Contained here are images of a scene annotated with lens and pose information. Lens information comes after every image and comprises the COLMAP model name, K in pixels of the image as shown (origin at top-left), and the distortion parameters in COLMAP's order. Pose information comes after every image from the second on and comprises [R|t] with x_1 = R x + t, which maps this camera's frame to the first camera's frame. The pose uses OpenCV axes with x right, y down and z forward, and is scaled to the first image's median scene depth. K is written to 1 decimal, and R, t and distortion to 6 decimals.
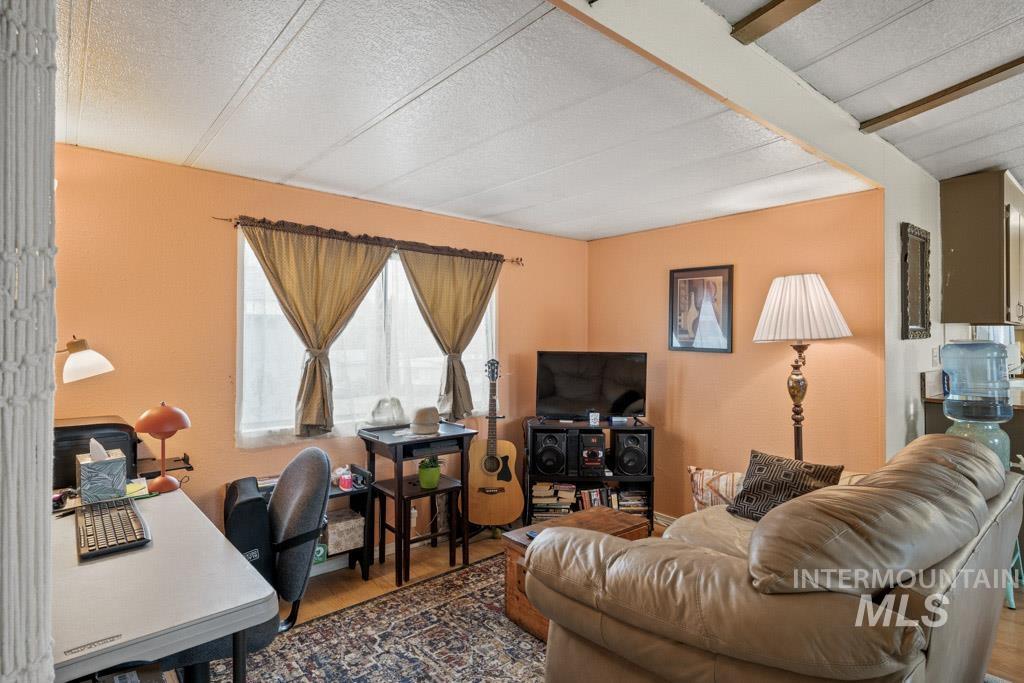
lens RADIAL K [[522.6, 0, 504.6], [0, 522.6, 329.9], [0, 0, 1]] dist [0.000003, -0.000199]
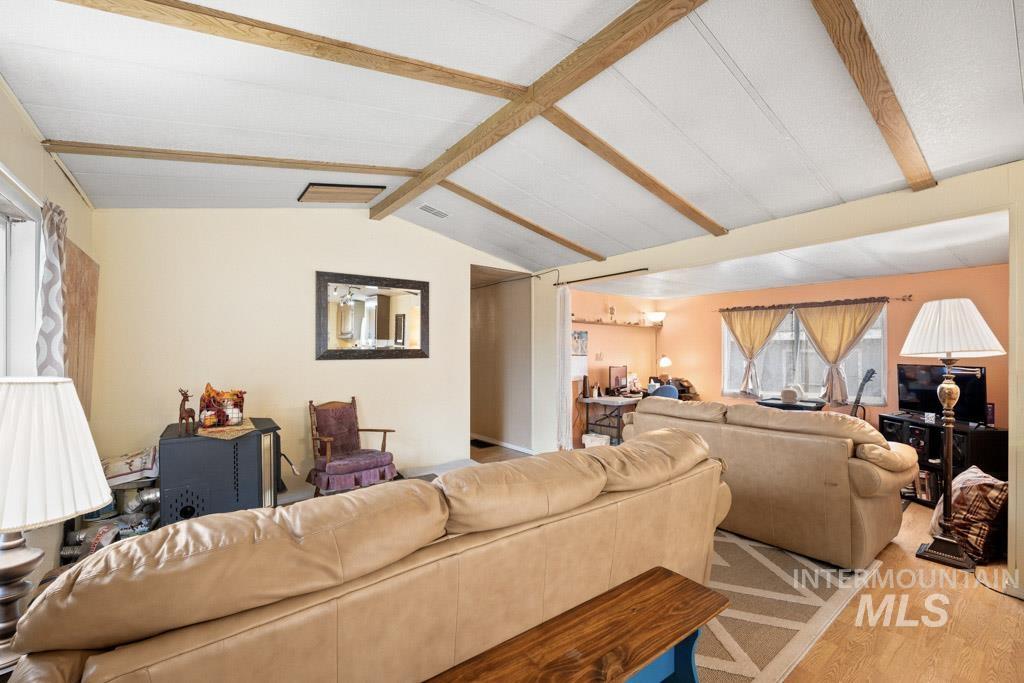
lens RADIAL K [[421.3, 0, 510.9], [0, 421.3, 344.7], [0, 0, 1]] dist [-0.012549, 0.000015]
pose [[-0.039872, -0.028778, -0.998790, 1.345755], [0.011512, 0.999506, -0.029258, 0.012560], [0.999138, -0.012664, -0.039521, 0.016999]]
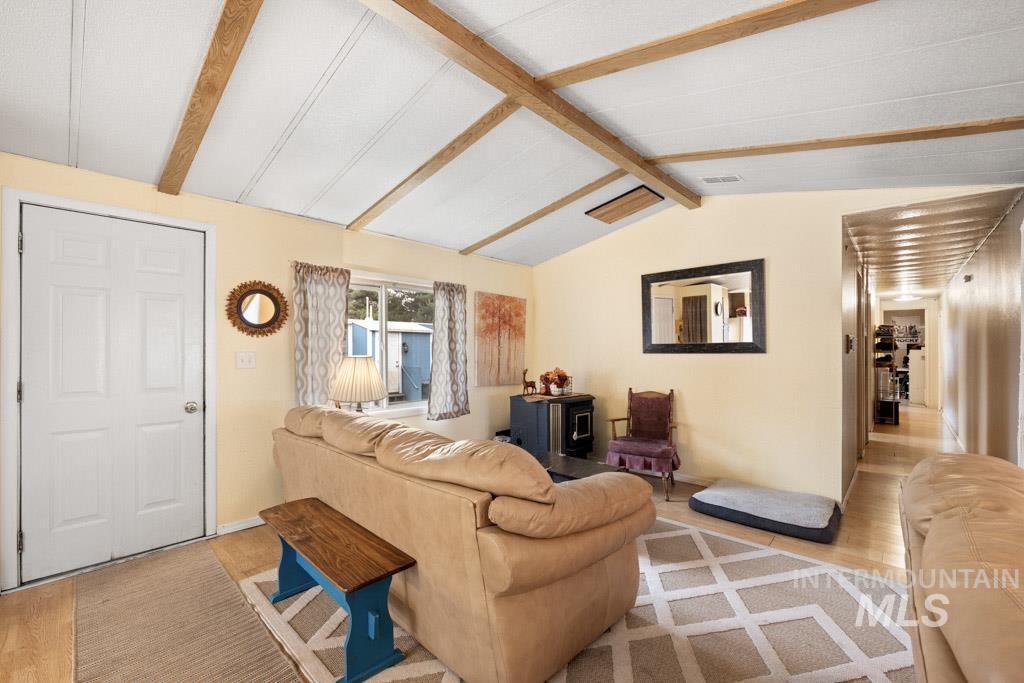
lens RADIAL K [[421.3, 0, 516.1], [0, 421.3, 345.8], [0, 0, 1]] dist [-0.012549, 0.000015]
pose [[-0.990797, -0.008242, -0.135106, 0.754485], [-0.006300, 0.999871, -0.014797, 0.013106], [0.135210, -0.013809, -0.990721, 0.720989]]
